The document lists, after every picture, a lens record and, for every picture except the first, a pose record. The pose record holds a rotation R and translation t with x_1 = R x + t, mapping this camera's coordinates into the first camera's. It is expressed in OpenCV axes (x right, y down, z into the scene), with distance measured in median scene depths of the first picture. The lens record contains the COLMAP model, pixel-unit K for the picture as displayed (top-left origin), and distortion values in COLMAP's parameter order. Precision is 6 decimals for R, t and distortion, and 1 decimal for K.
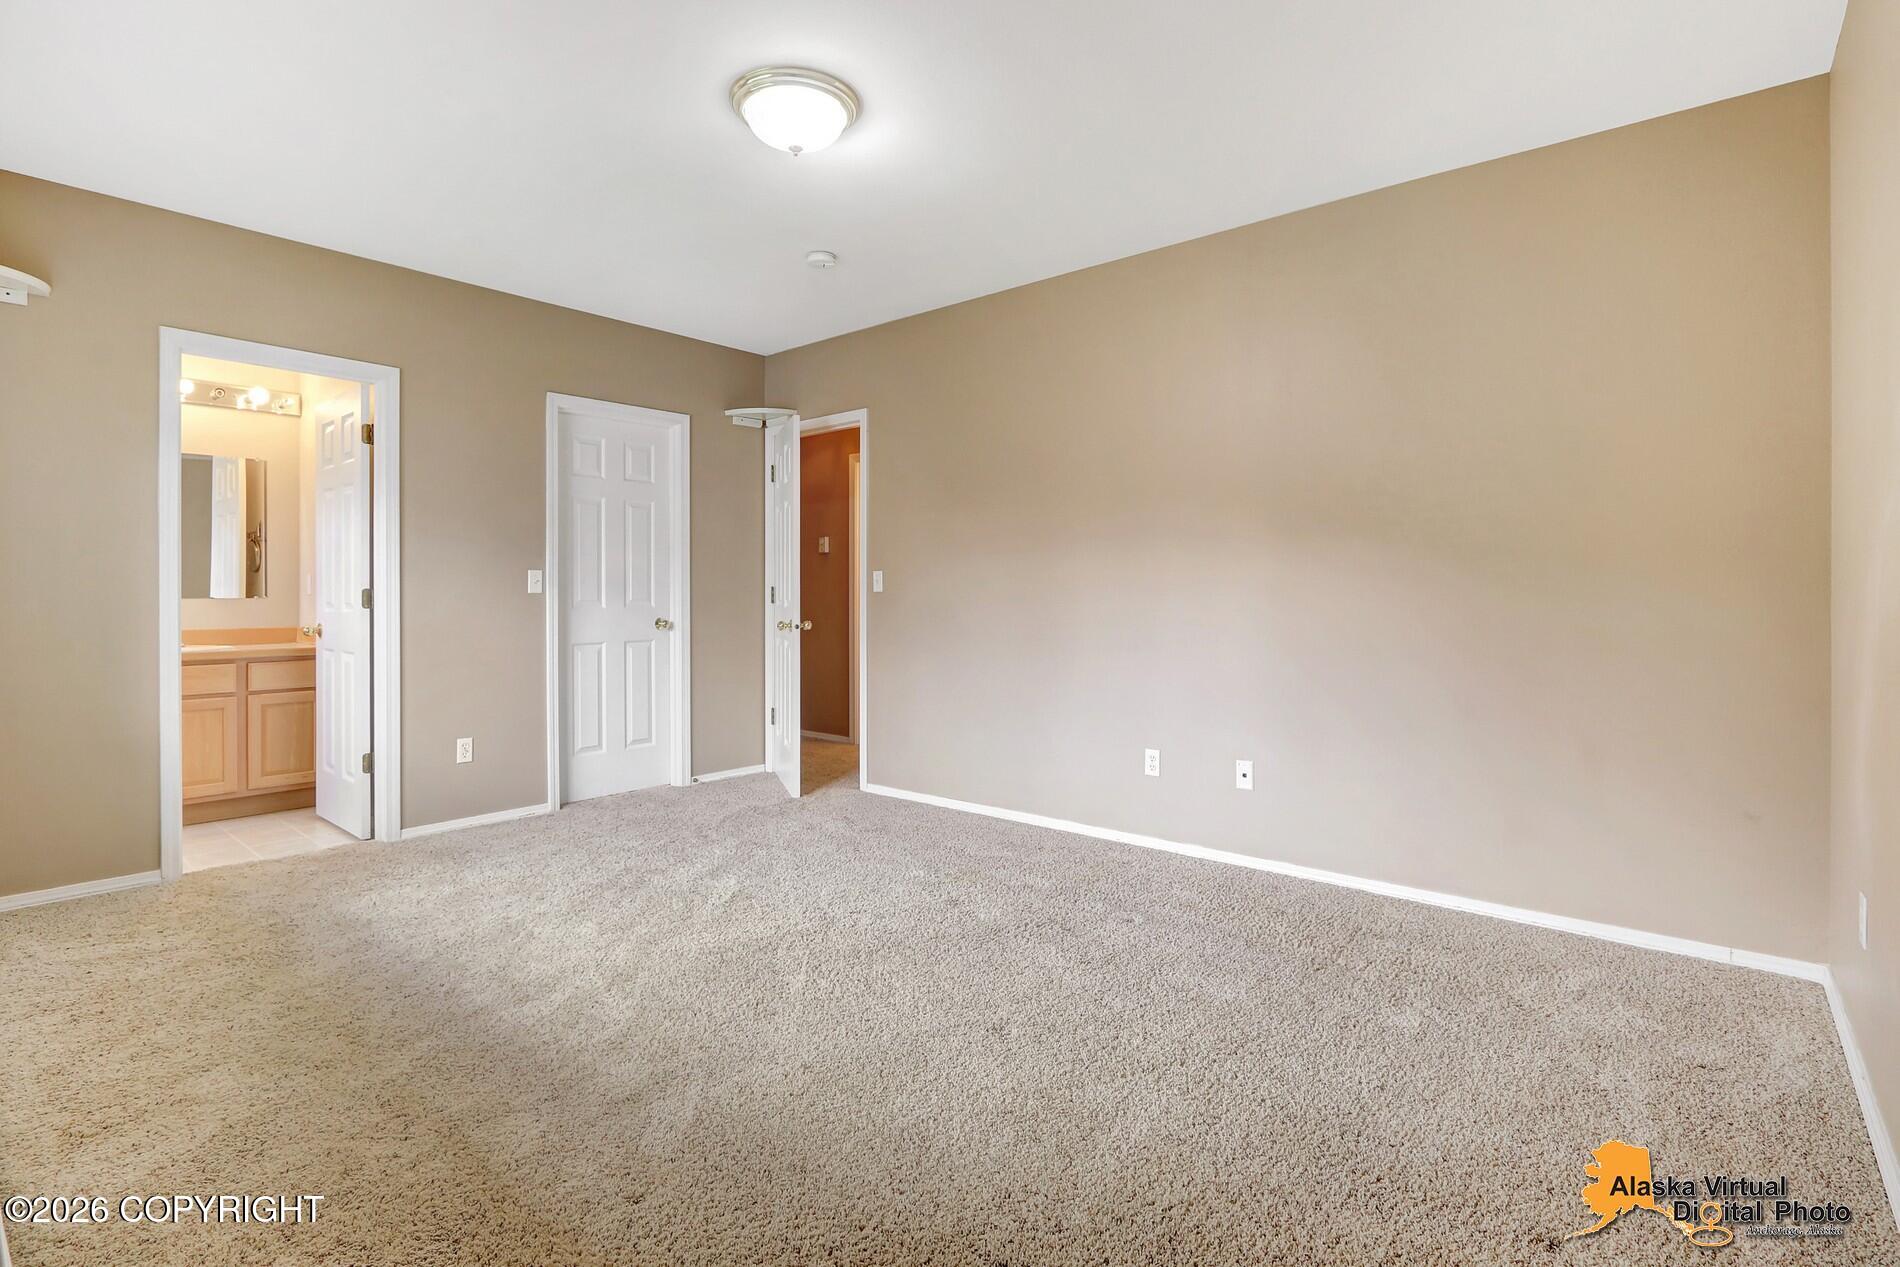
lens RADIAL K [[918.6, 0, 943.7], [0, 918.6, 591.8], [0, 0, 1]] dist [0.000355, 0.000893]
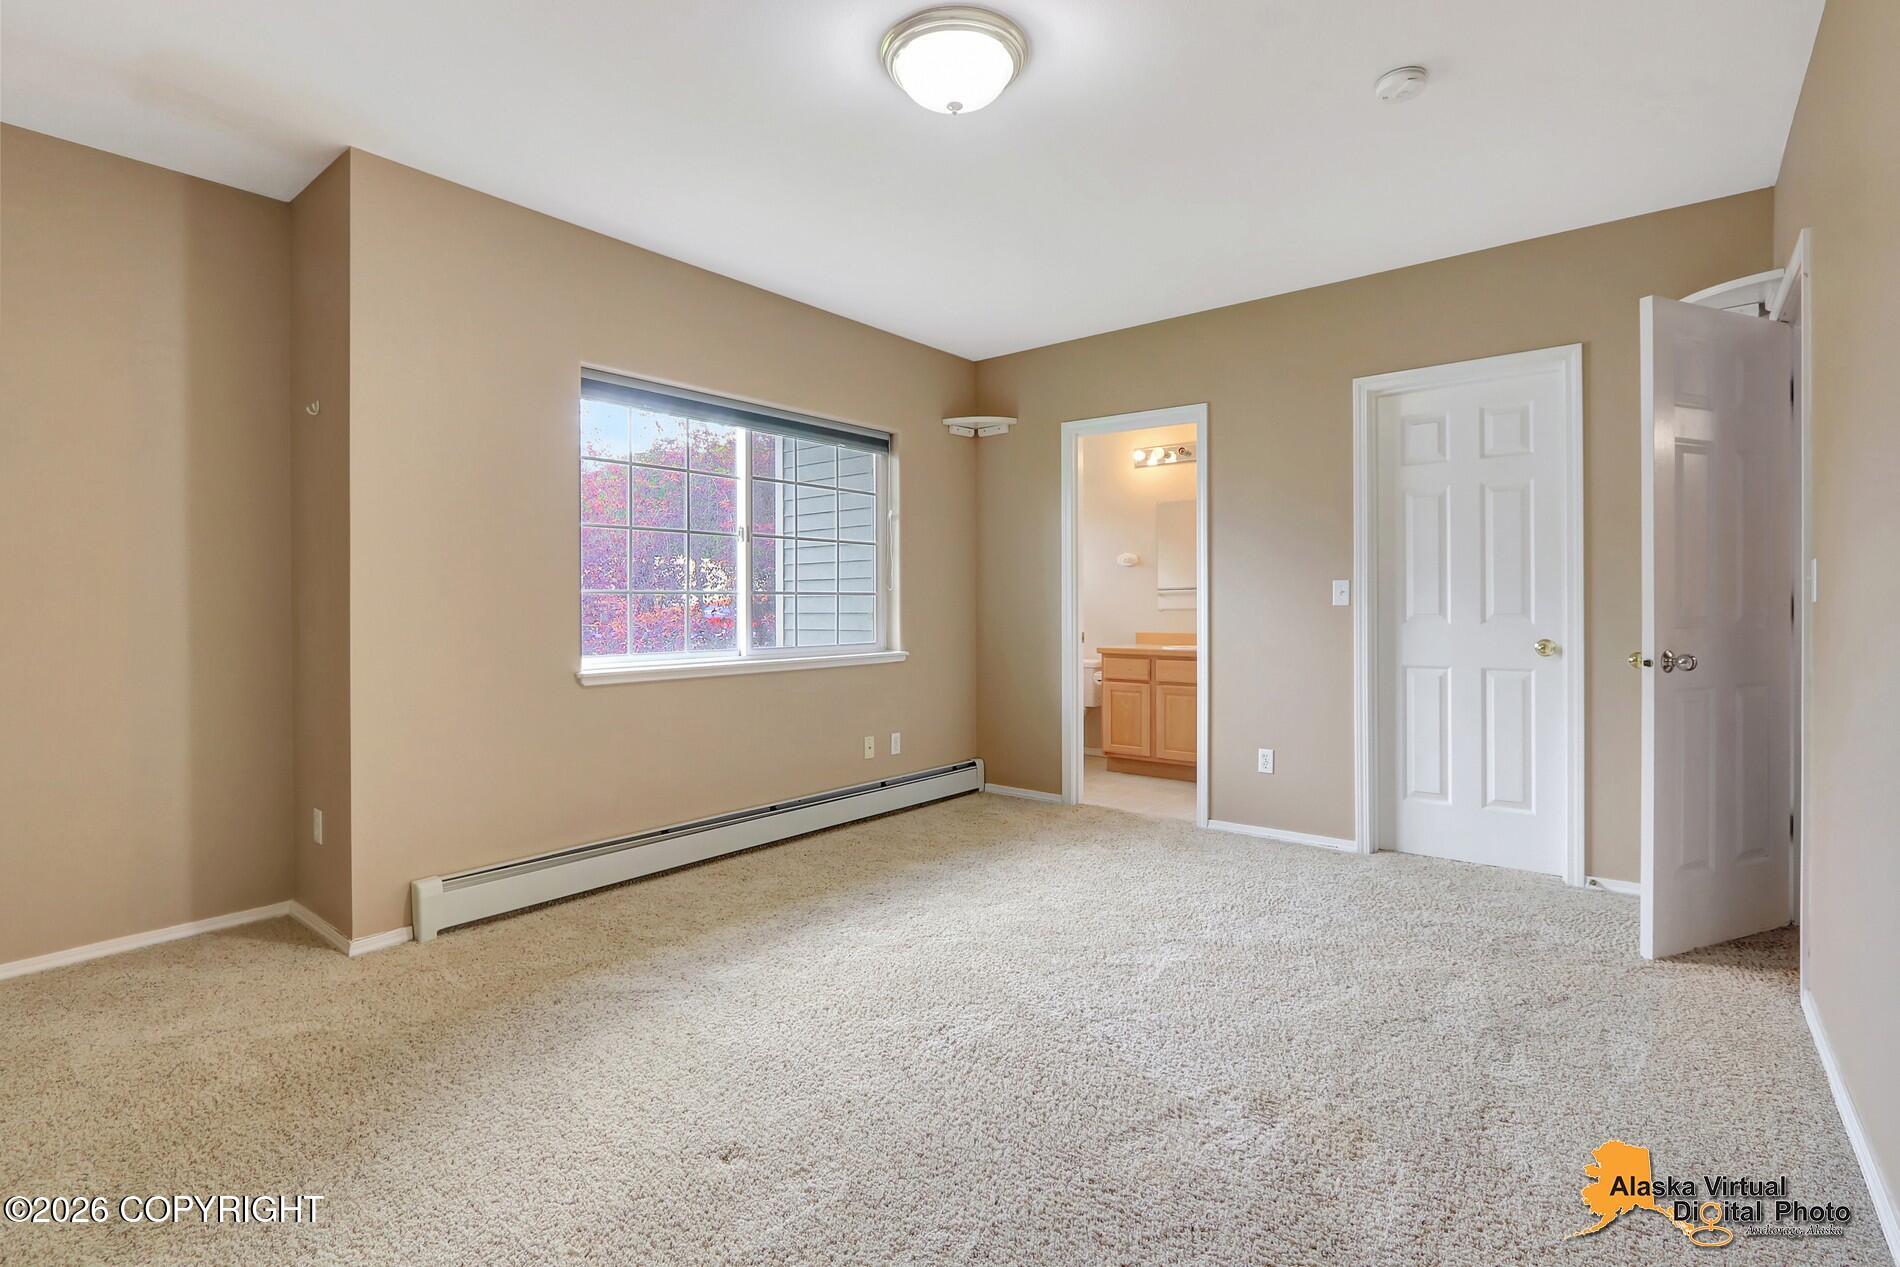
lens RADIAL K [[902.5, 0, 947.0], [0, 902.5, 606.4], [0, 0, 1]] dist [-0.002818, -0.000082]
pose [[0.016834, 0.007261, -0.999832, 0.434375], [0.008943, 0.999933, 0.007413, -0.007527], [0.999818, -0.009067, 0.016768, 0.590722]]
